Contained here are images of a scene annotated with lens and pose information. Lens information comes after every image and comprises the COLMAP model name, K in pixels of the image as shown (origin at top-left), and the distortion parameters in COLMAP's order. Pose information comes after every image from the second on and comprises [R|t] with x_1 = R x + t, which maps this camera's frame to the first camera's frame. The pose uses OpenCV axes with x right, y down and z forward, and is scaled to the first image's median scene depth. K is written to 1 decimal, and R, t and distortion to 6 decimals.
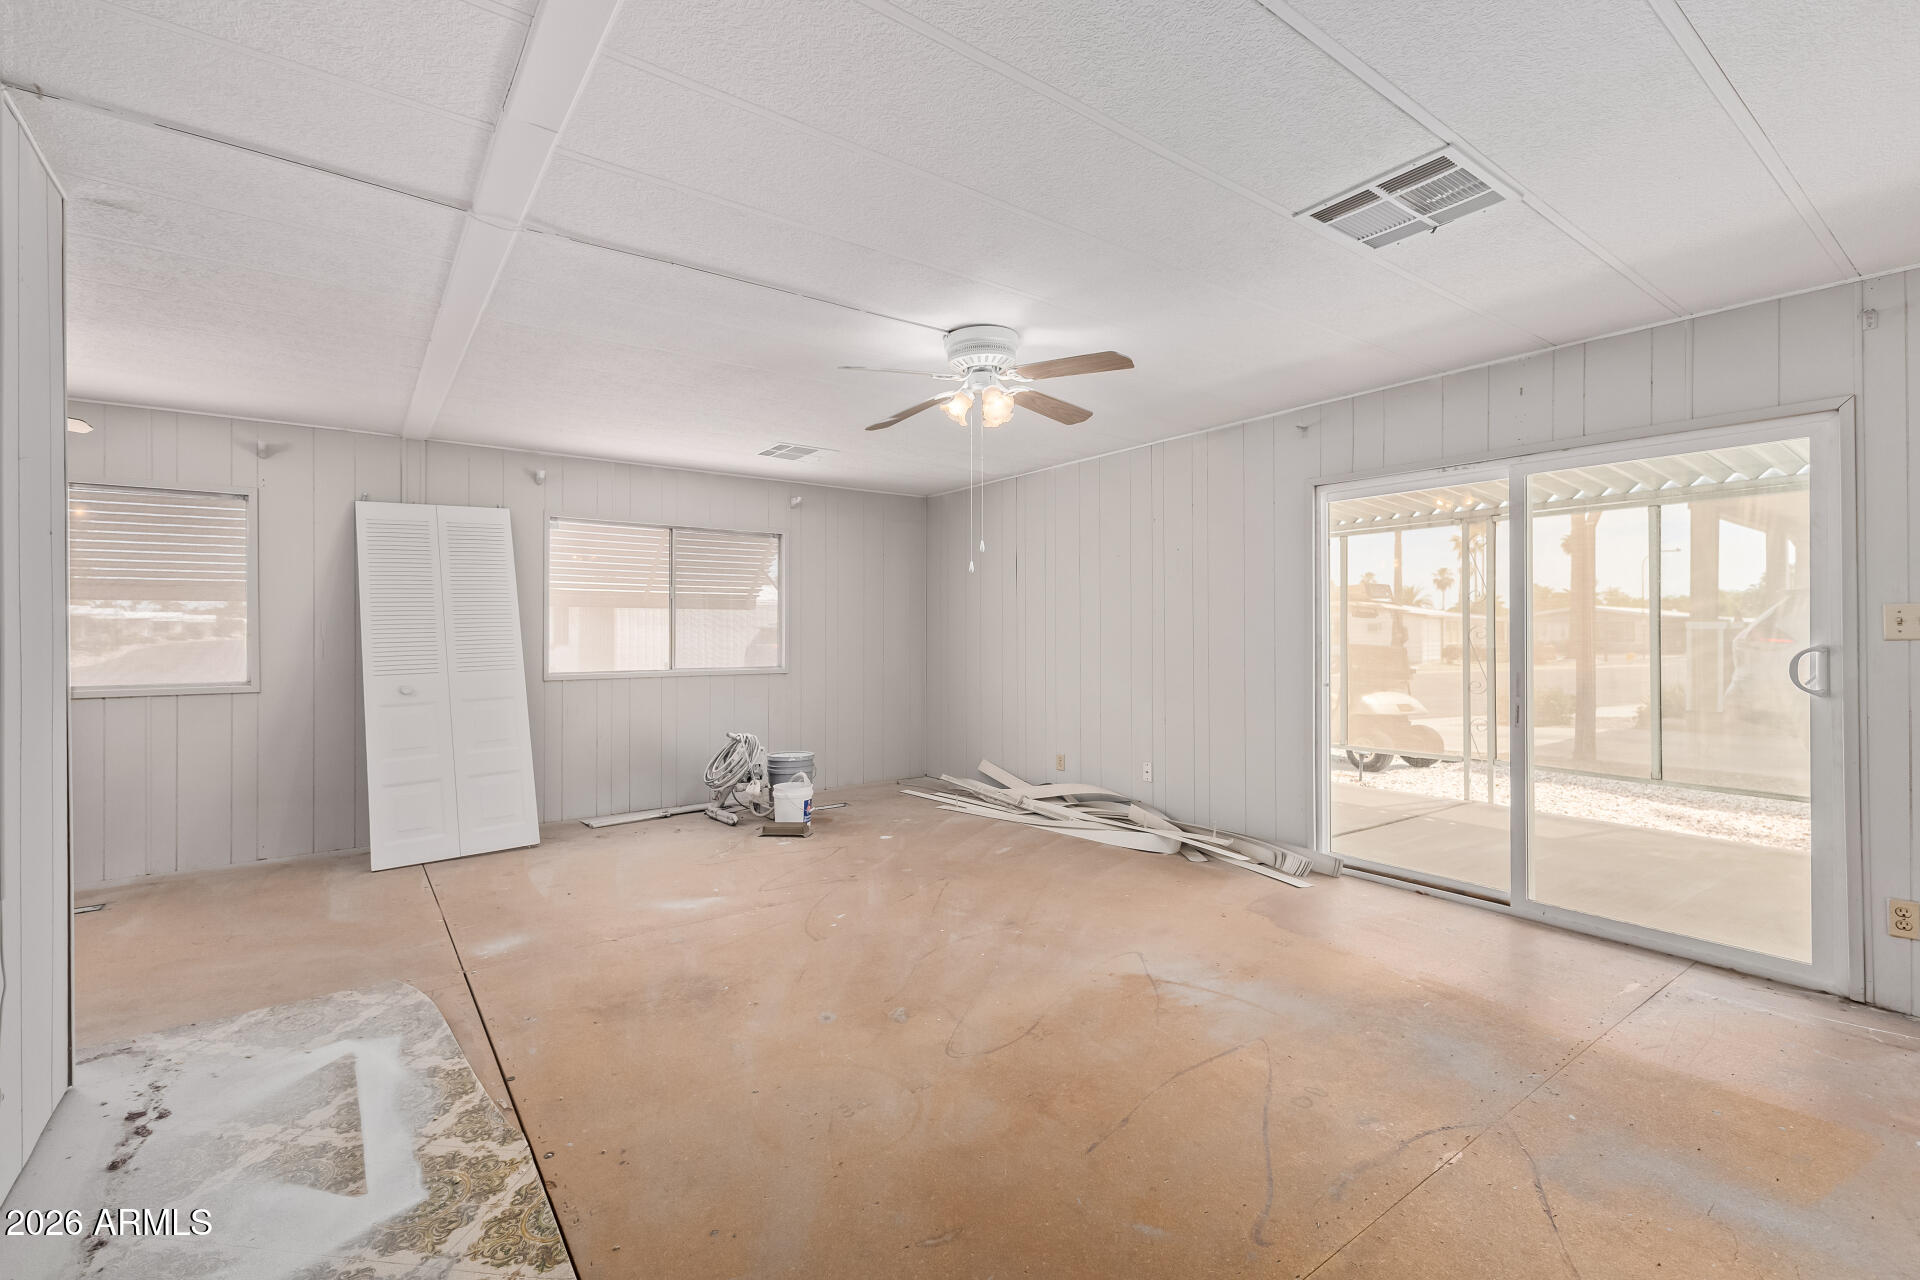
lens RADIAL K [[838.0, 0, 956.3], [0, 838.0, 629.8], [0, 0, 1]] dist [0.008258, -0.000542]
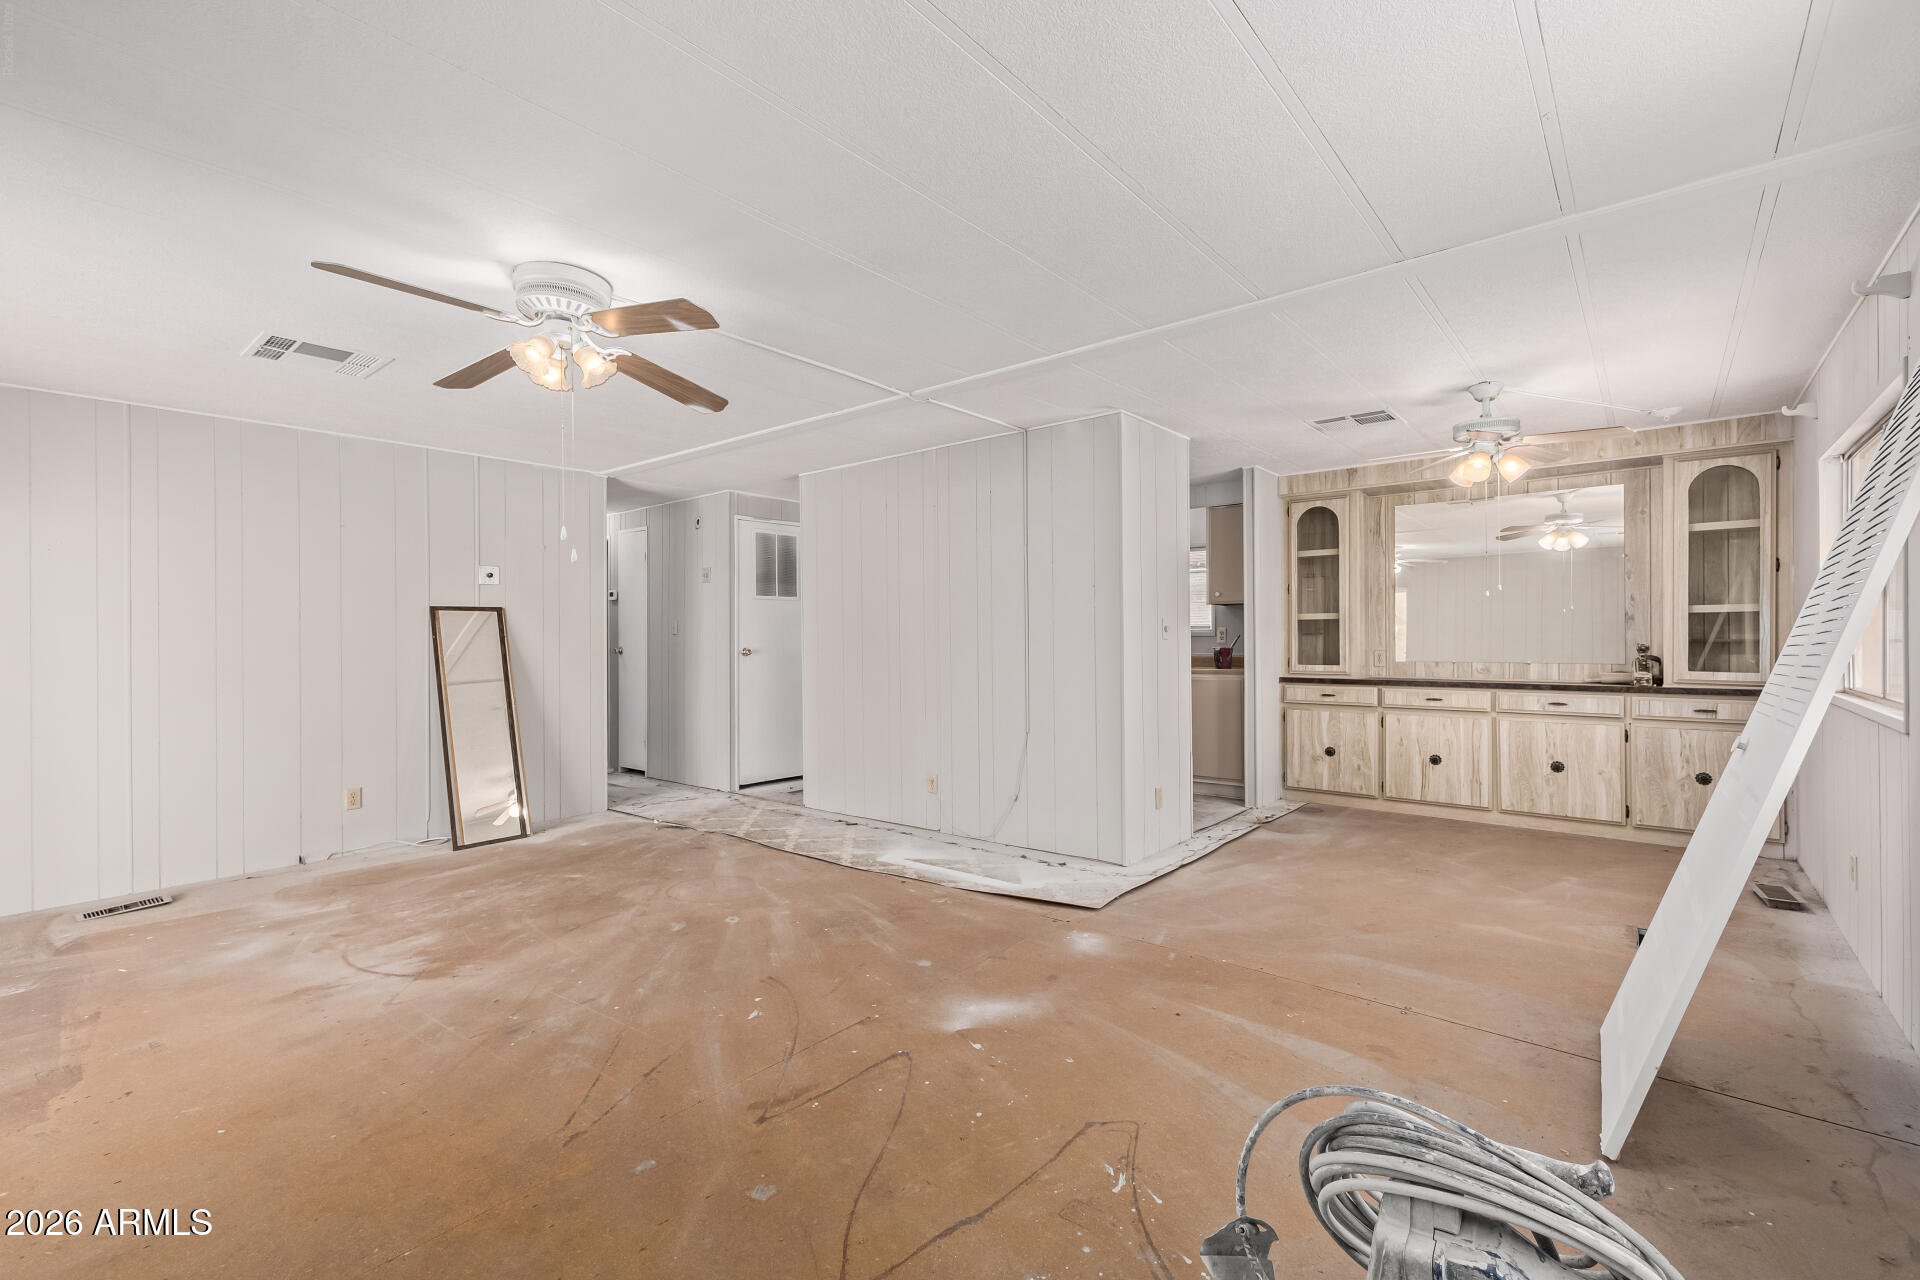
lens RADIAL K [[838.0, 0, 956.3], [0, 838.0, 629.8], [0, 0, 1]] dist [0.008258, -0.000542]
pose [[-0.972069, 0.008745, -0.234530, -0.171350], [0.011288, 0.999891, -0.009506, 0.008562], [0.234422, -0.011887, -0.972062, 2.160112]]
